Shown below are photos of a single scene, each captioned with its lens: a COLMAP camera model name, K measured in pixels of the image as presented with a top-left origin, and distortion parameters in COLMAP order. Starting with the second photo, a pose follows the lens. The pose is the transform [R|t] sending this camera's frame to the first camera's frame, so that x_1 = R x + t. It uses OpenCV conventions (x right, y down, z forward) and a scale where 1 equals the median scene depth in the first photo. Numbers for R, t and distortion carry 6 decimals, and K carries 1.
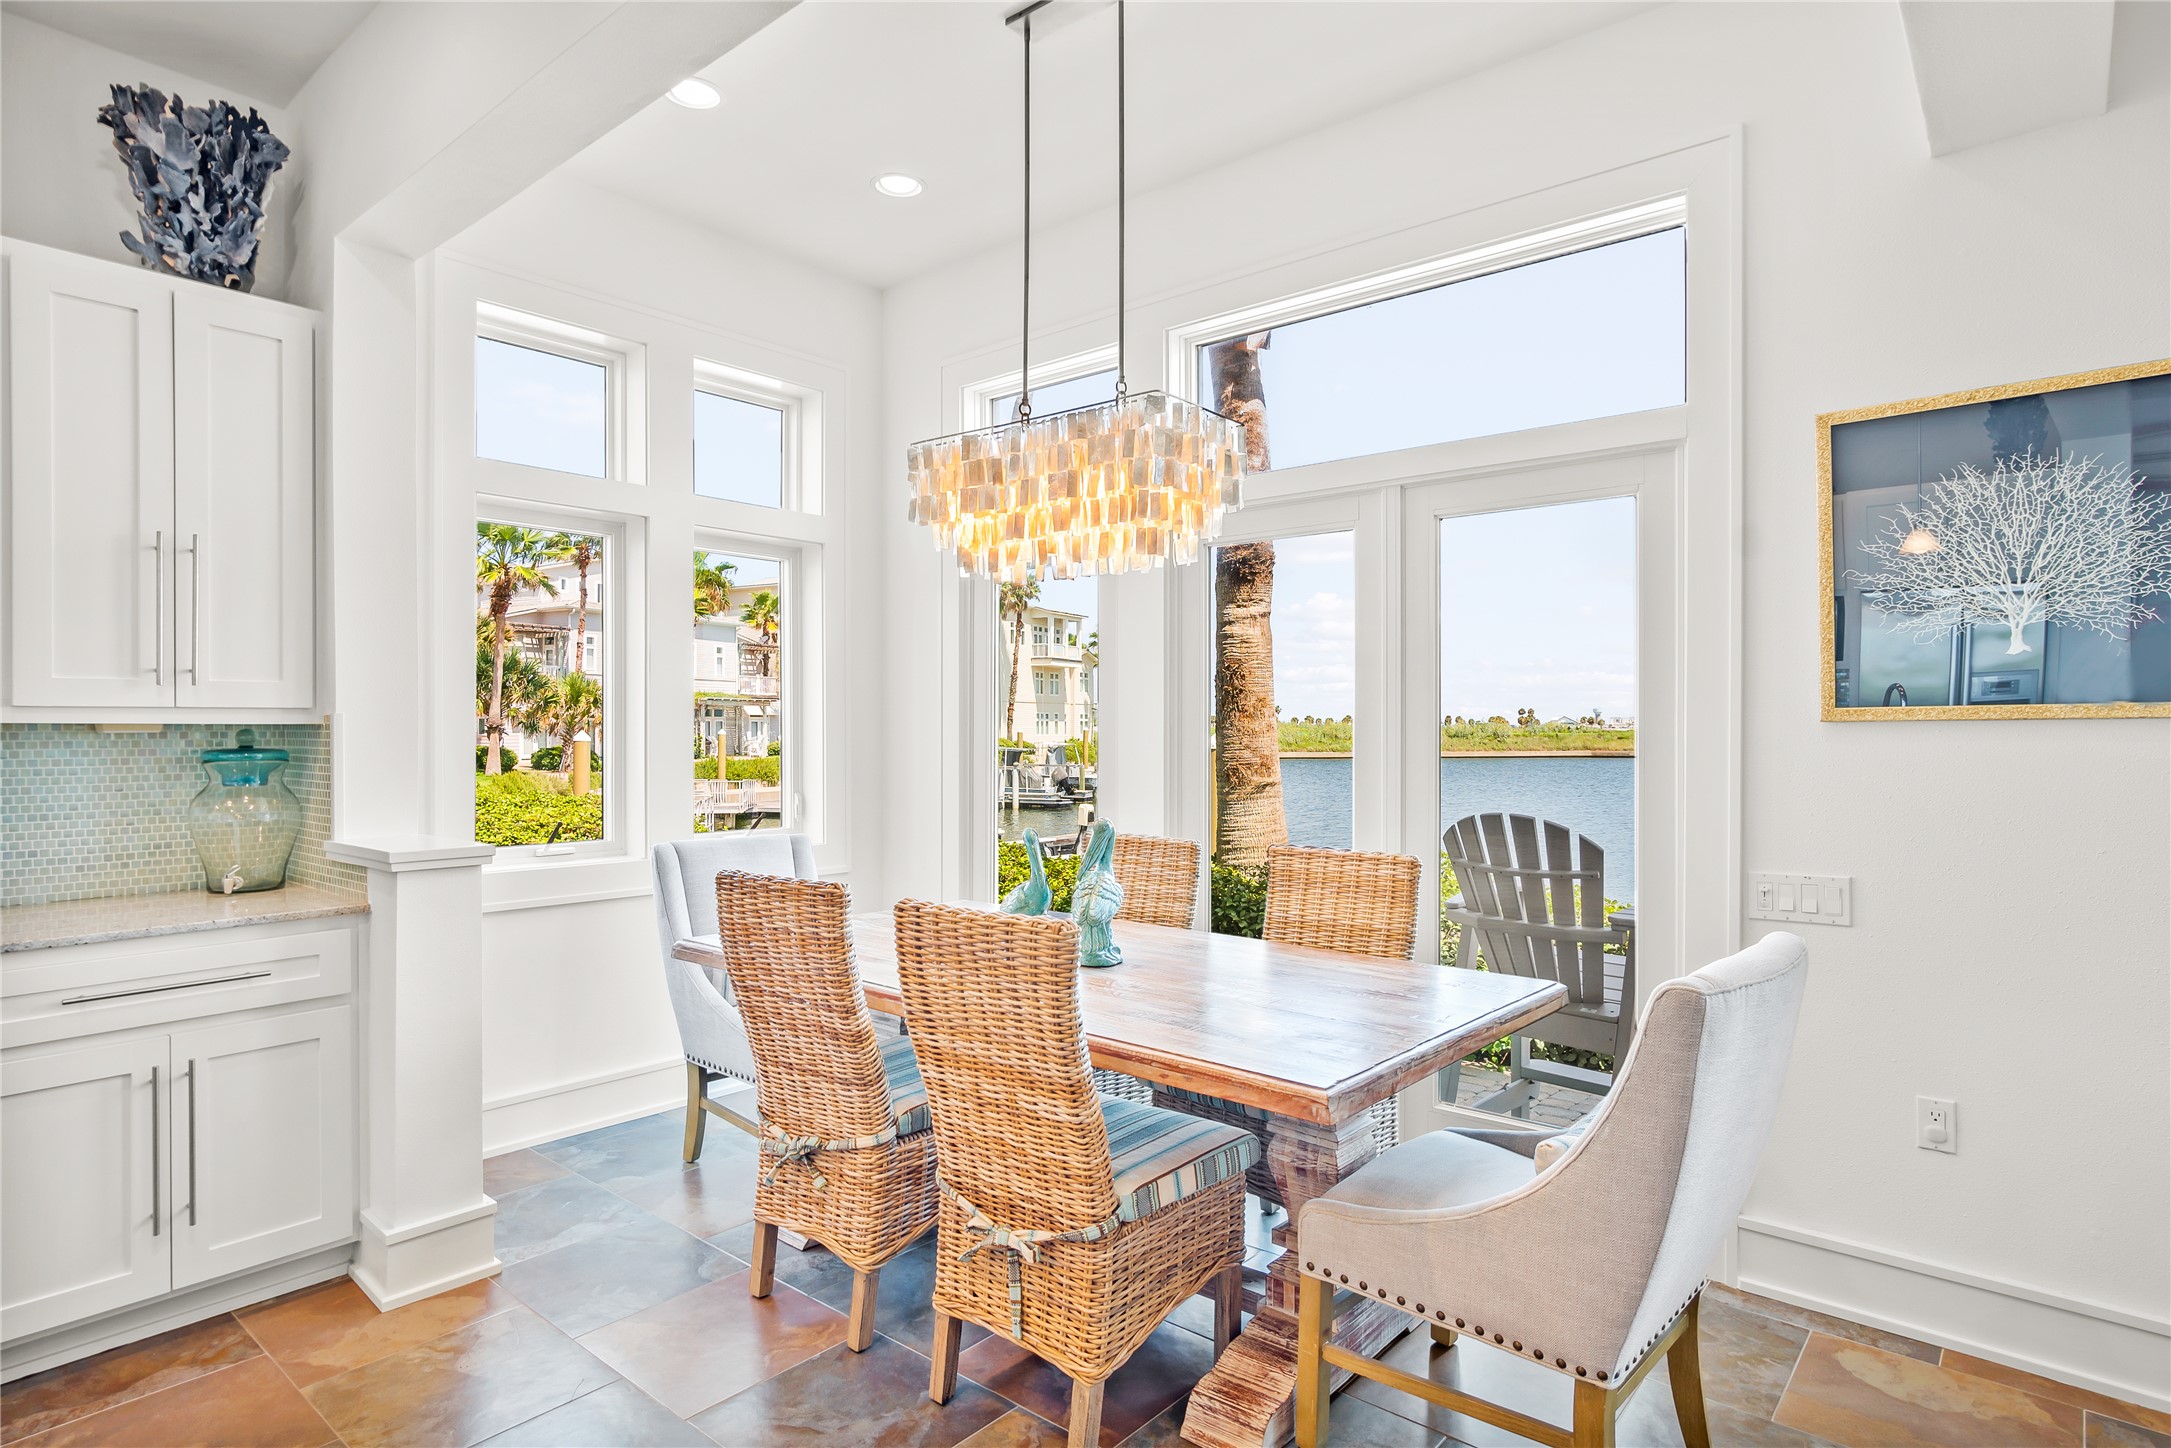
lens RADIAL K [[1180.6, 0, 1093.5], [0, 1180.6, 726.4], [0, 0, 1]] dist [0.004932, 0.002071]
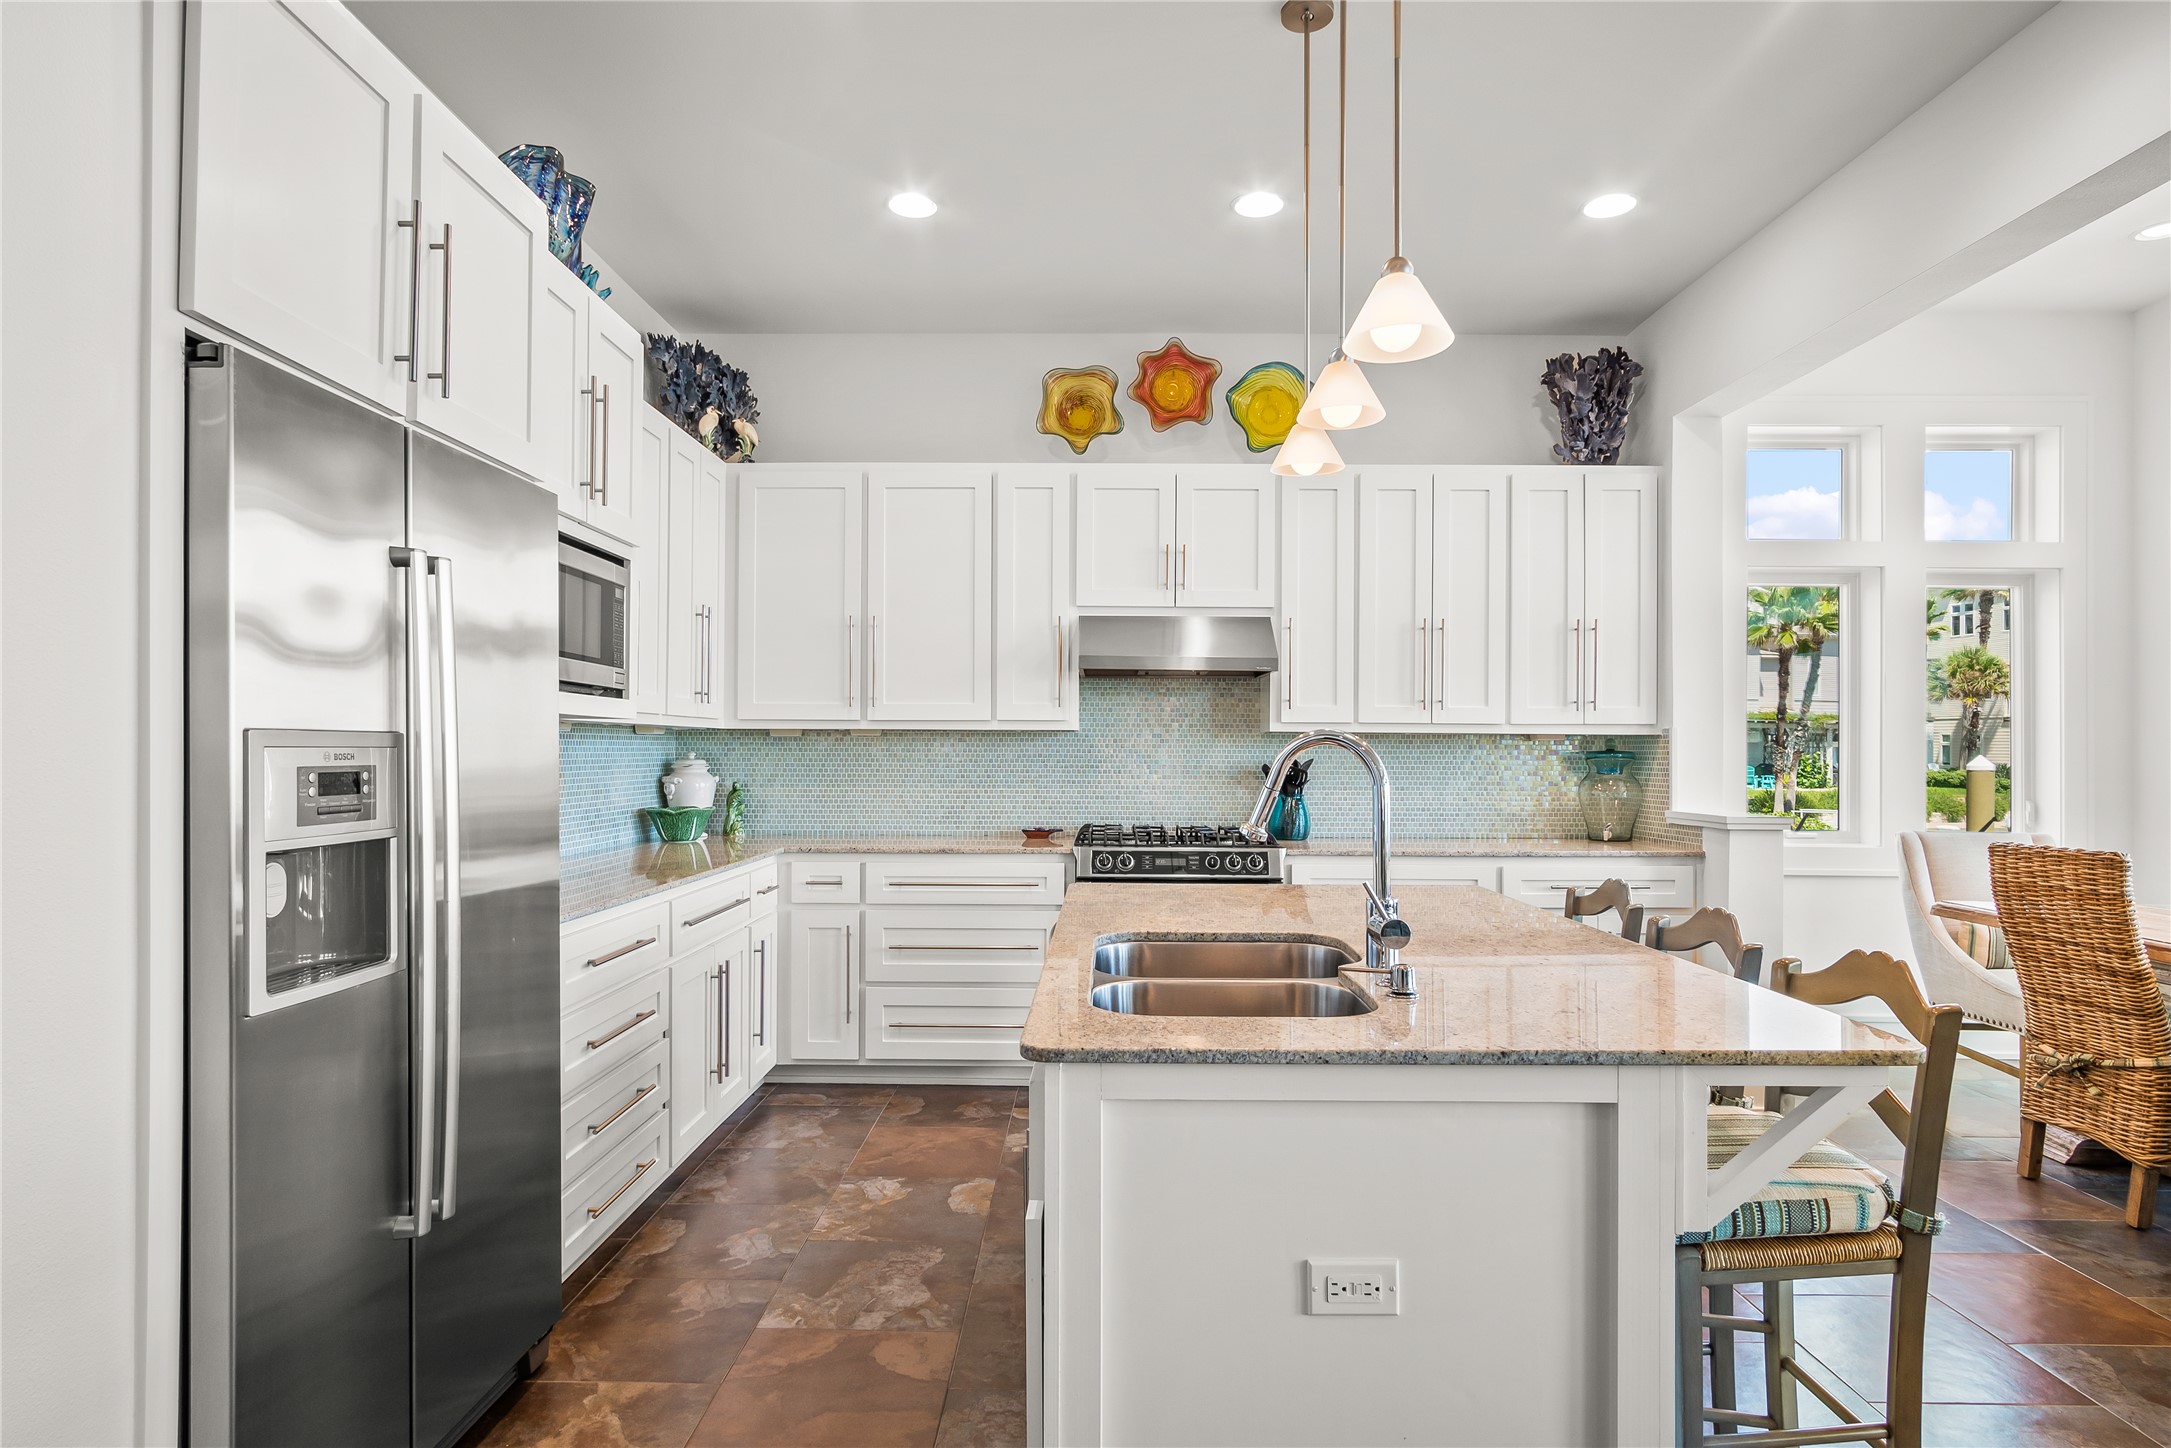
lens RADIAL K [[1148.6, 0, 1082.9], [0, 1148.6, 742.3], [0, 0, 1]] dist [-0.023007, 0.012118]
pose [[0.620943, -0.000661, -0.783856, 0.044584], [-0.006121, 0.999965, -0.005691, 0.022303], [0.783832, 0.008331, 0.620917, -0.536725]]
